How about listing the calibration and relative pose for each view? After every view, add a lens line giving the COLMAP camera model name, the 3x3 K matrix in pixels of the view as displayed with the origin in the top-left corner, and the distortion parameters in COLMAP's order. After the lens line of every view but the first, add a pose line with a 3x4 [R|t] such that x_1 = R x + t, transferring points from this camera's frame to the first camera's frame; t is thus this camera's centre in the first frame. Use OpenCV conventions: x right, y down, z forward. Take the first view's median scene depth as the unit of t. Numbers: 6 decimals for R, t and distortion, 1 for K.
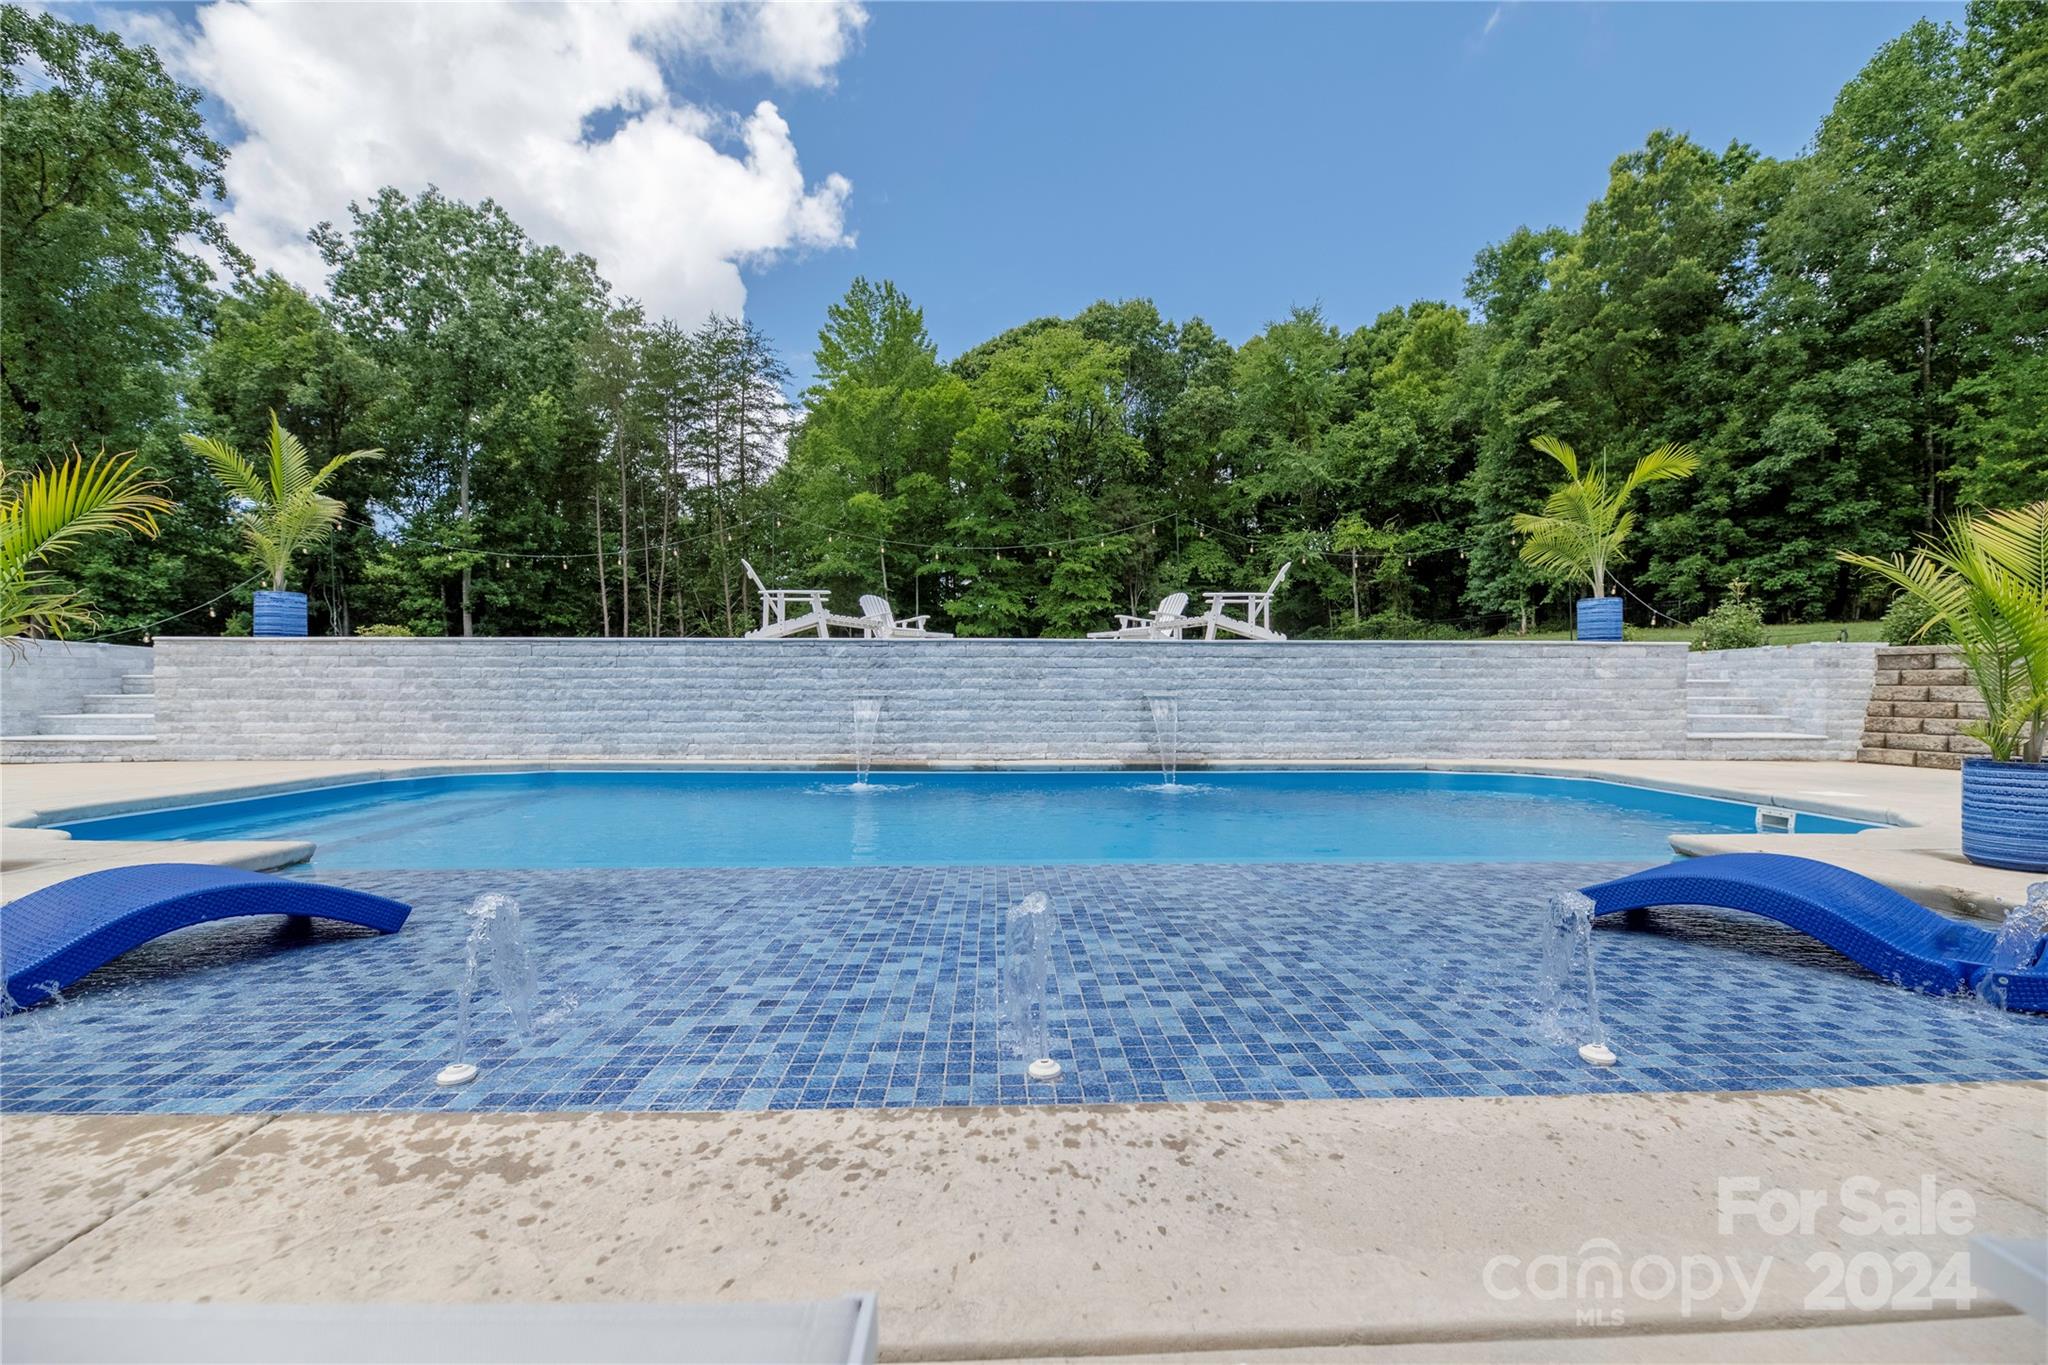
lens RADIAL K [[831.1, 0, 1028.8], [0, 831.1, 687.7], [0, 0, 1]] dist [-0.001632, -0.001220]
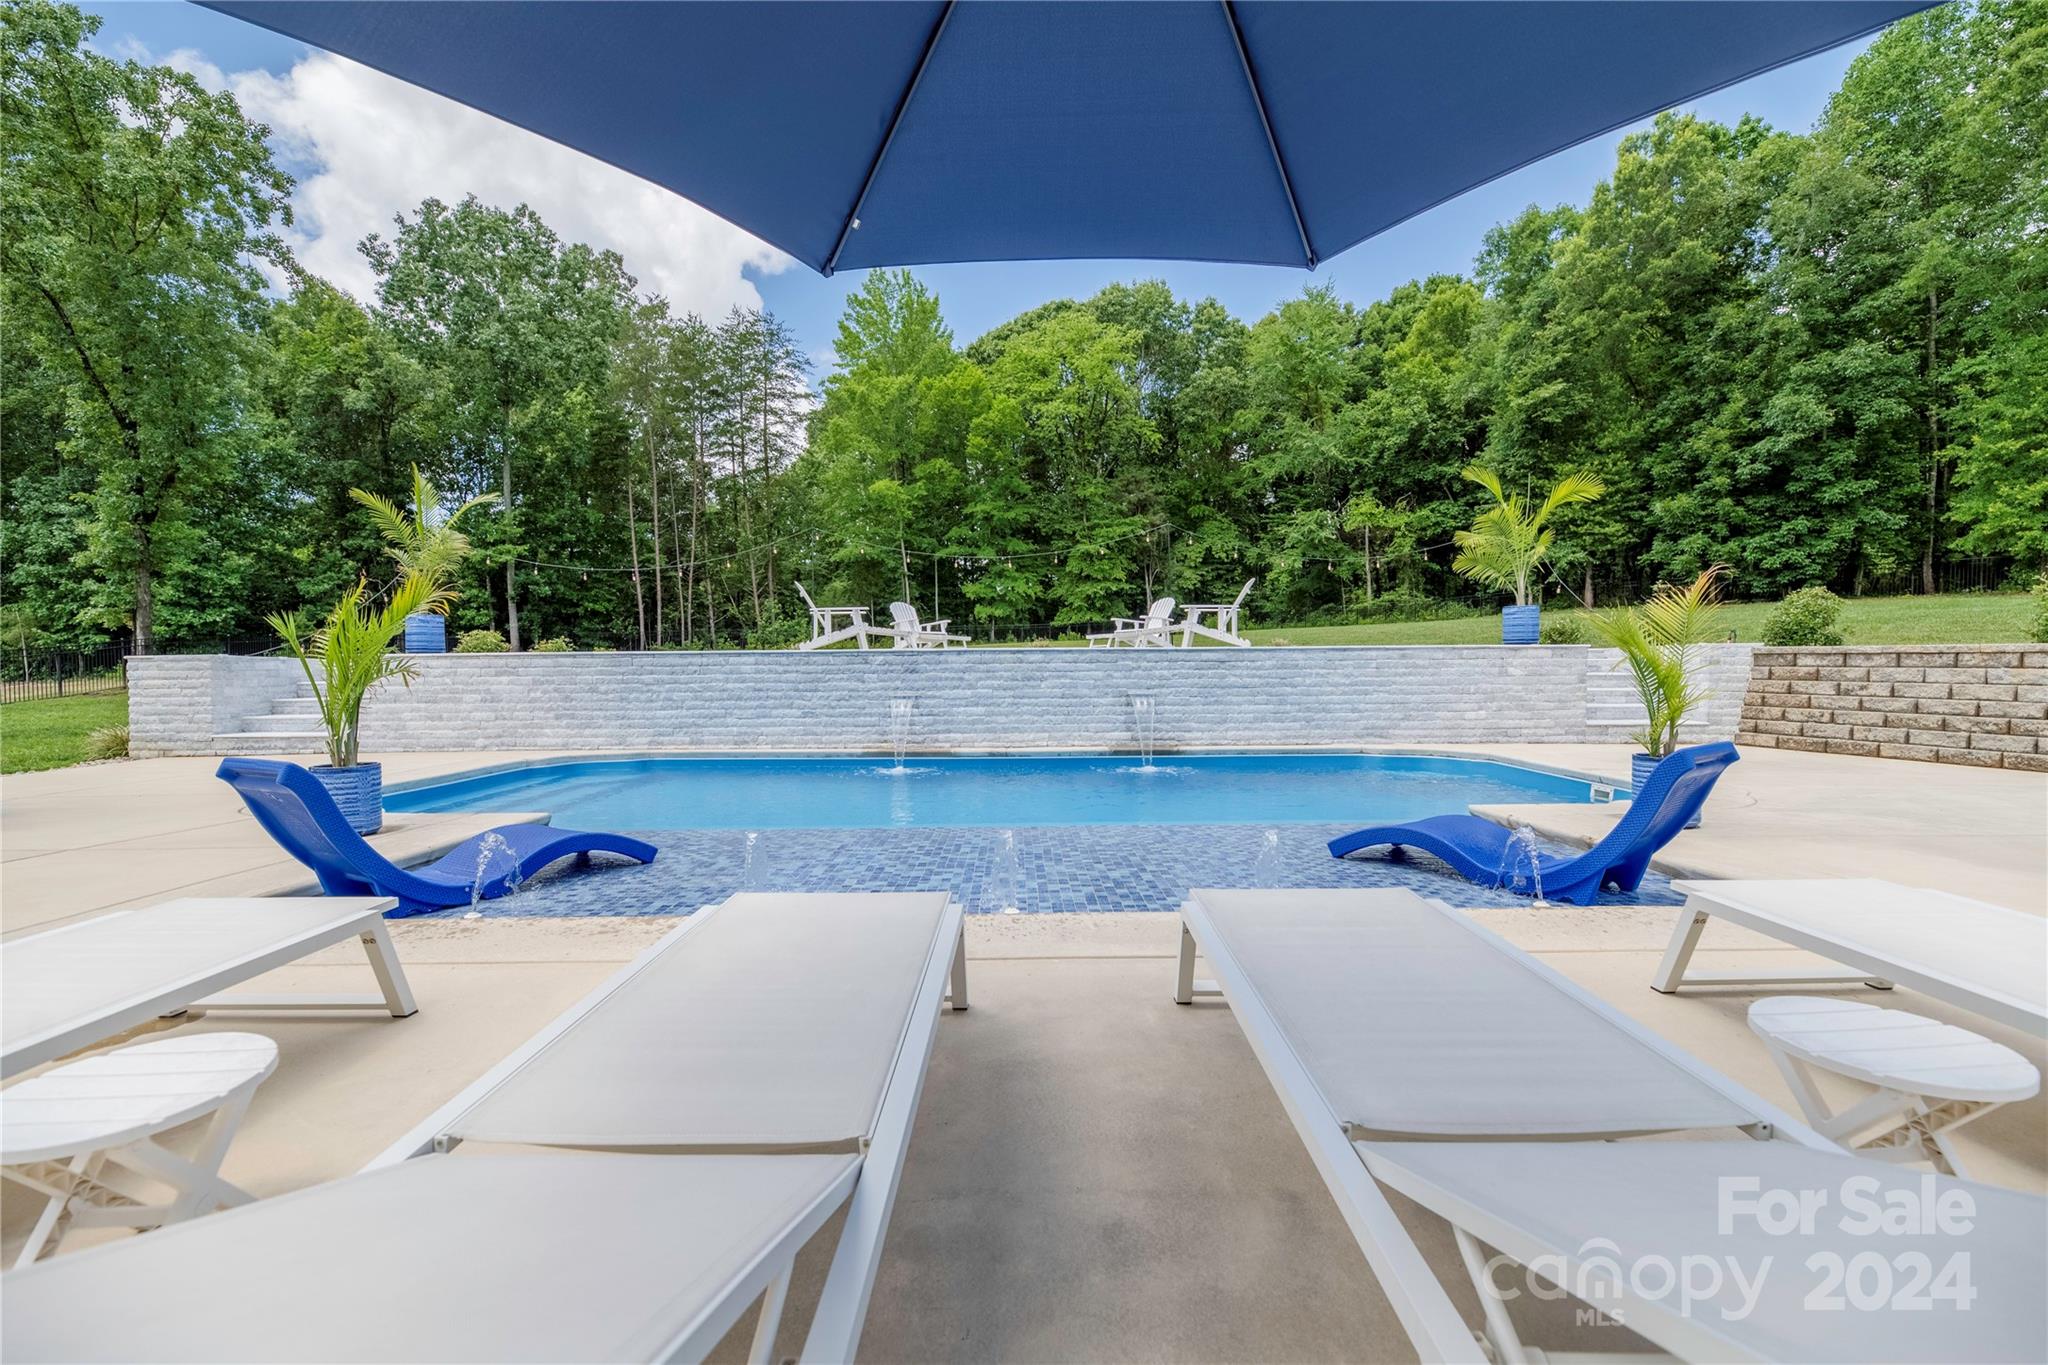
lens RADIAL K [[836.7, 0, 1024.0], [0, 836.7, 682.5], [0, 0, 1]] dist [-0.000663, -0.000064]
pose [[0.999519, -0.008536, -0.029808, 0.005399], [0.009232, 0.999686, 0.023301, -0.008460], [0.029600, -0.023565, 0.999284, -0.052281]]
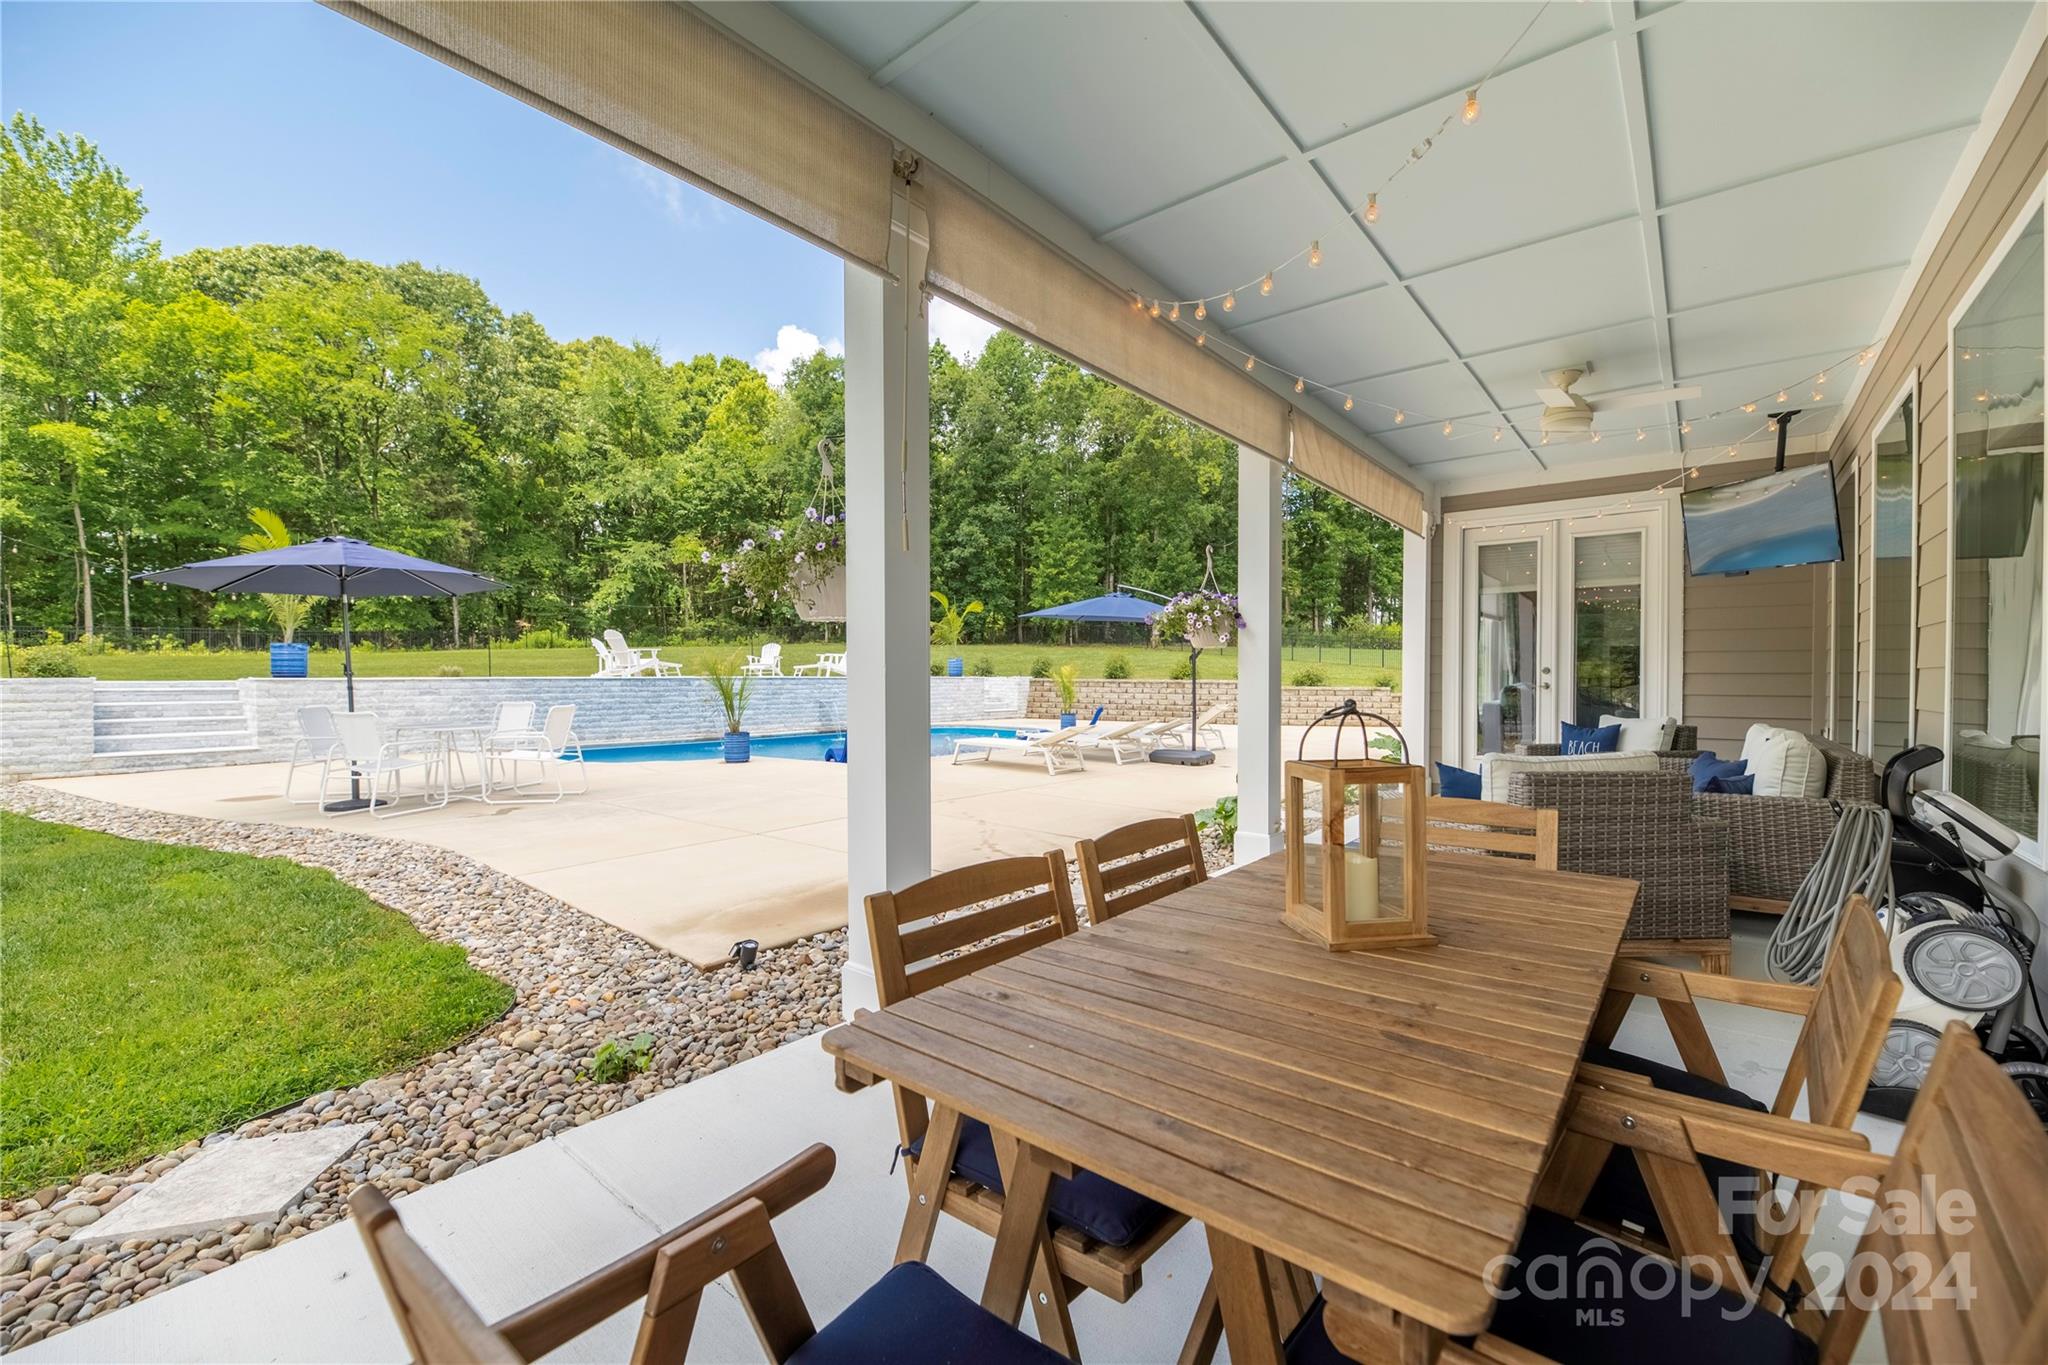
lens RADIAL K [[836.7, 0, 1024.0], [0, 836.7, 682.5], [0, 0, 1]] dist [-0.000663, -0.000064]
pose [[0.661321, -0.007400, 0.750067, -0.278180], [-0.001804, 0.999933, 0.011456, -0.016075], [-0.750101, -0.008929, 0.661263, -0.216385]]
